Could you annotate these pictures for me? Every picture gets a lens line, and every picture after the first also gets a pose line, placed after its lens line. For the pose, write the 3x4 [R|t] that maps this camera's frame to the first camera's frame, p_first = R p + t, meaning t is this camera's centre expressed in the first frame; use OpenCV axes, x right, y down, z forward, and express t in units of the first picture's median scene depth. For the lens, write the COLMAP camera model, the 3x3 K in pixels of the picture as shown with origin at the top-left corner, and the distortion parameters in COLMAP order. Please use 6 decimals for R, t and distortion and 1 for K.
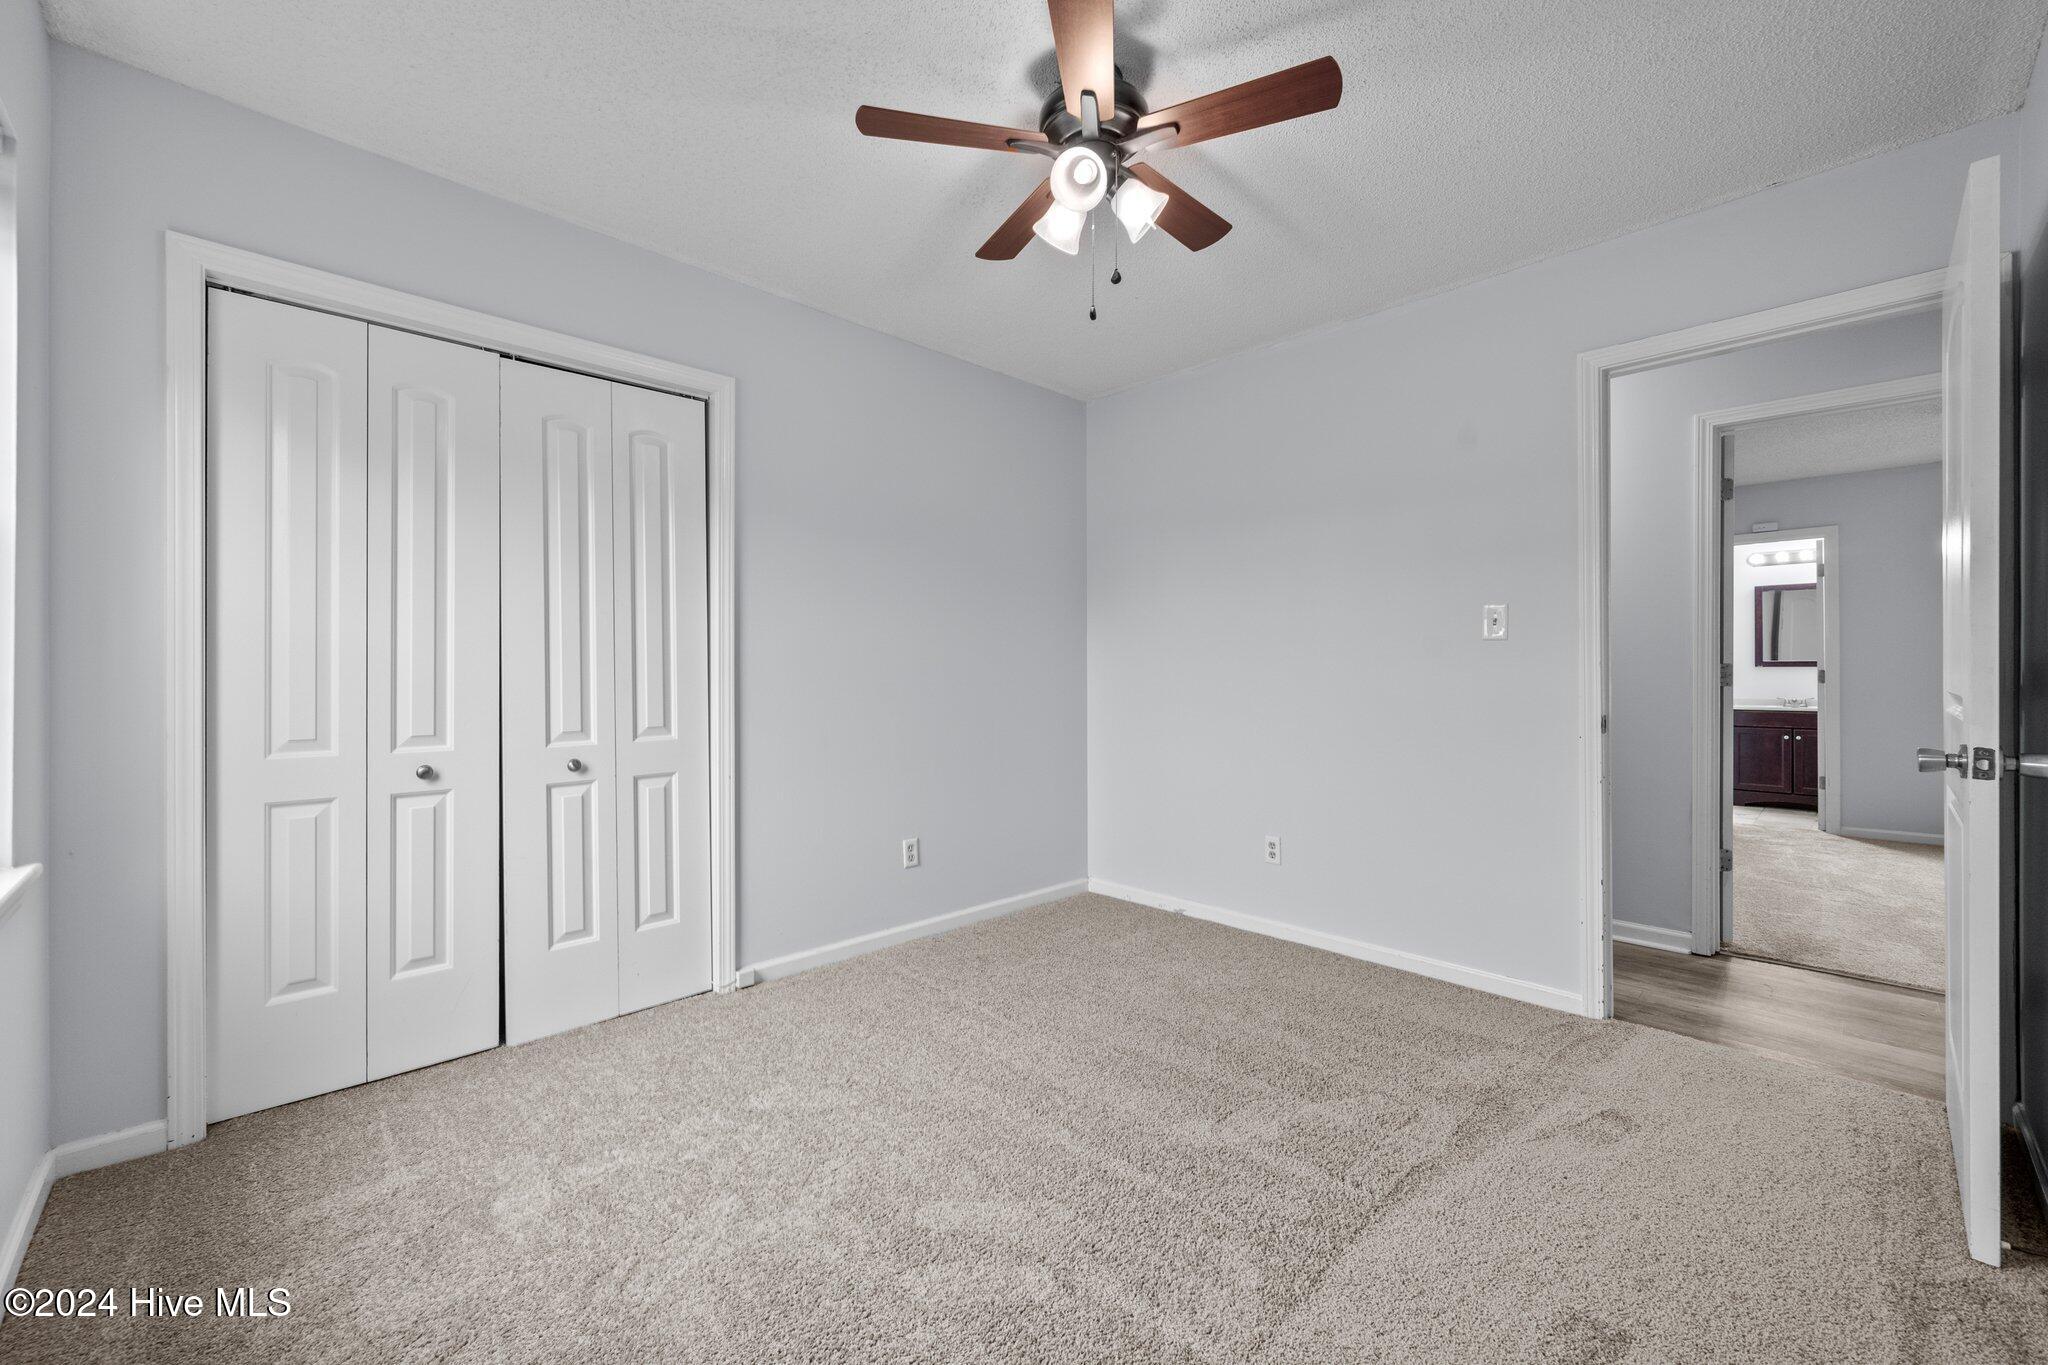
lens RADIAL K [[805.0, 0, 1029.4], [0, 805.0, 685.1], [0, 0, 1]] dist [-0.002090, -0.000184]
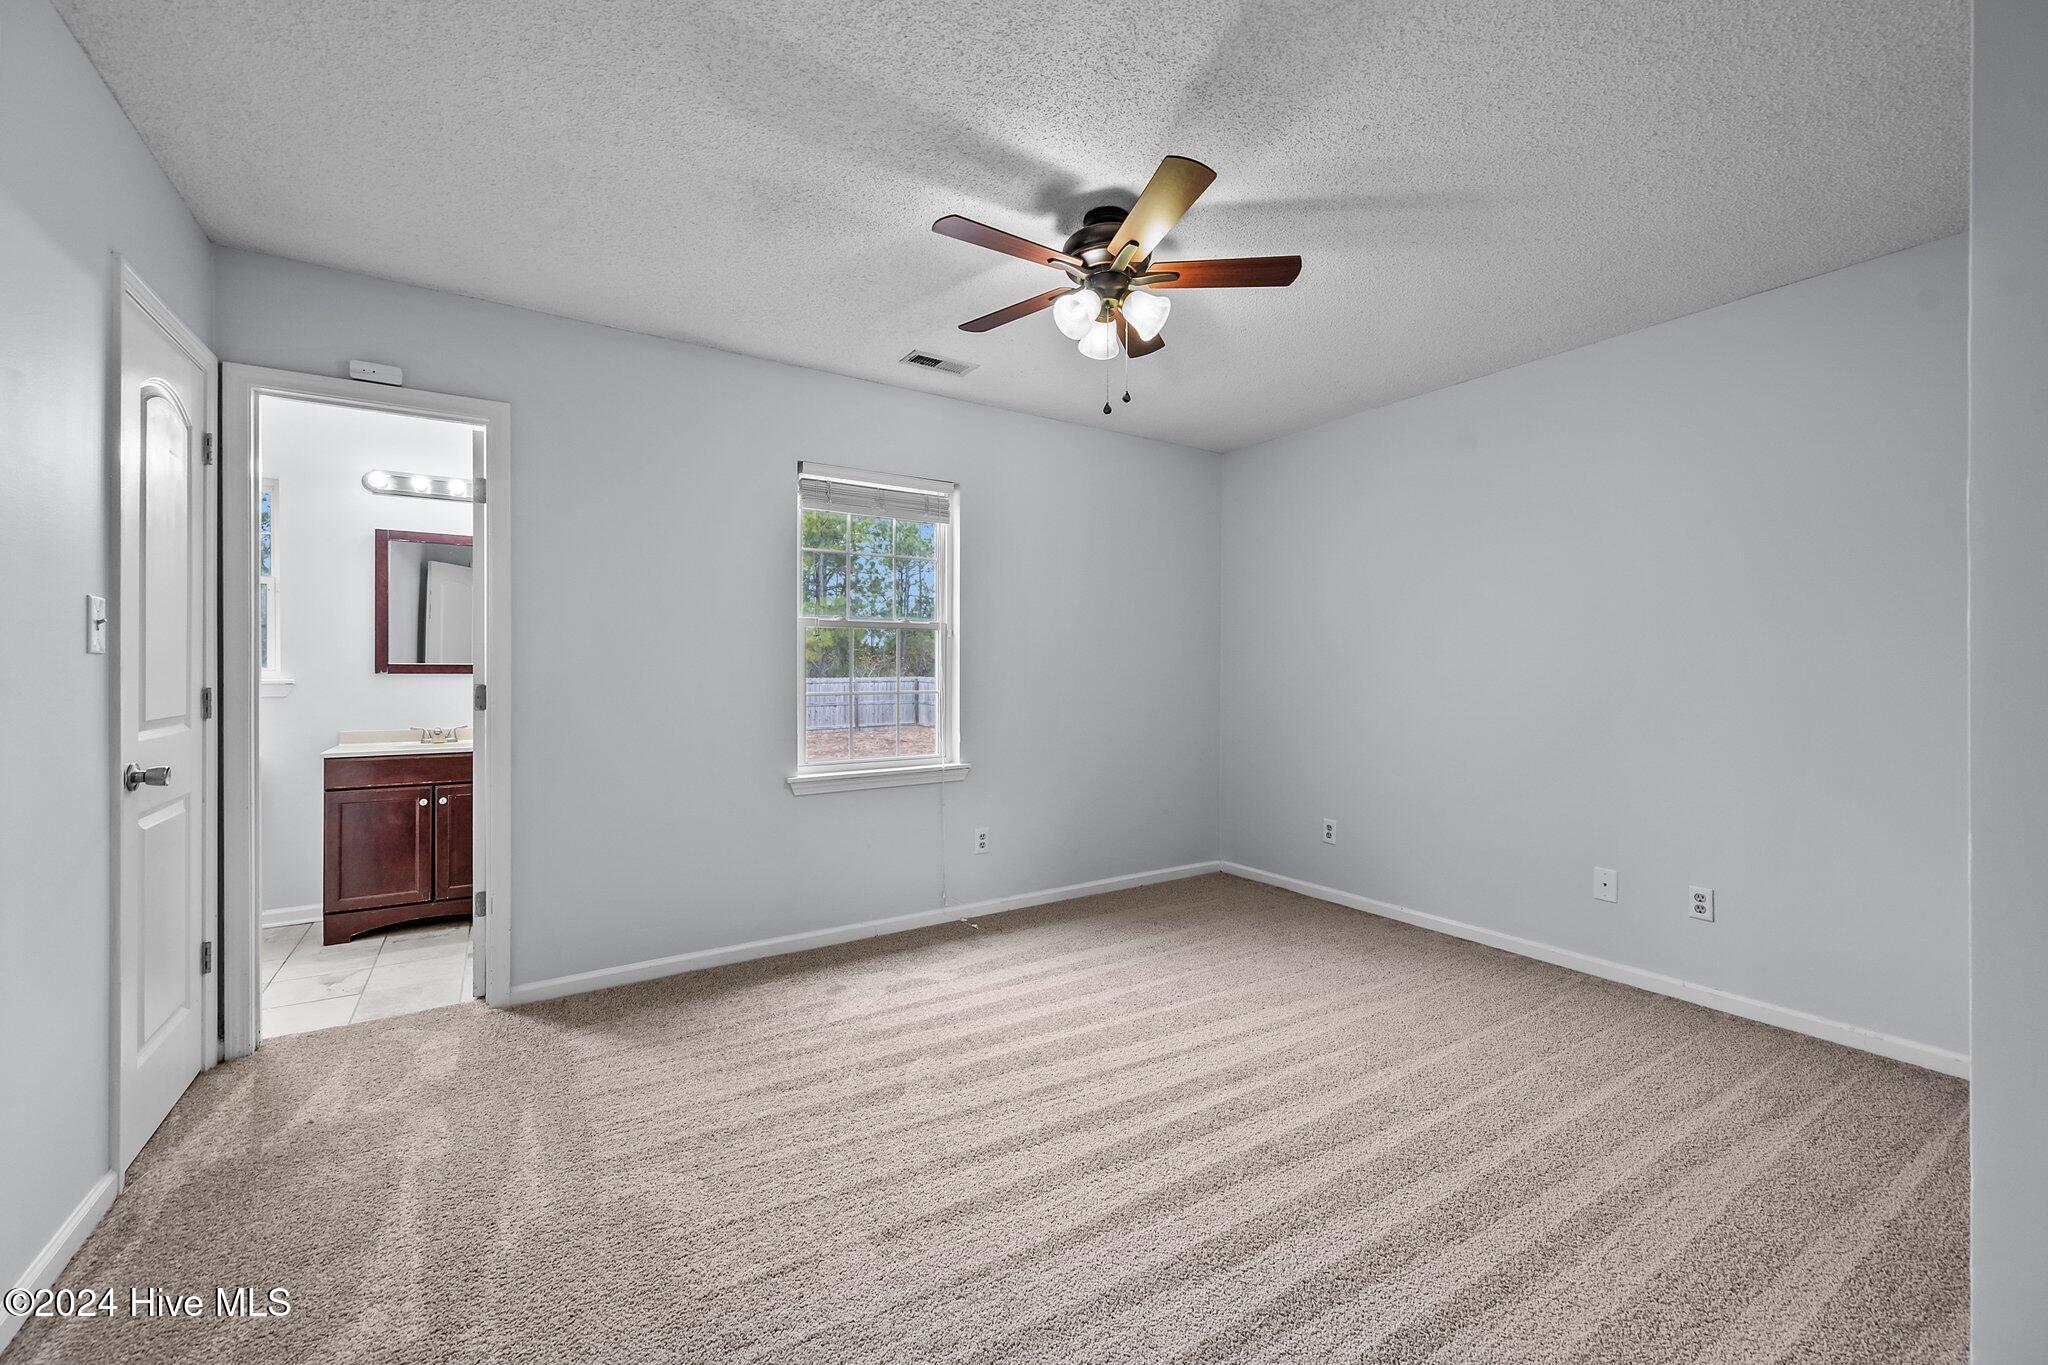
lens RADIAL K [[805.0, 0, 1029.4], [0, 805.0, 685.1], [0, 0, 1]] dist [-0.002090, -0.000184]
pose [[0.187513, 0.003682, 0.982255, 0.471519], [-0.003338, 0.999990, -0.003112, -0.015129], [-0.982256, -0.002696, 0.187523, 0.481428]]
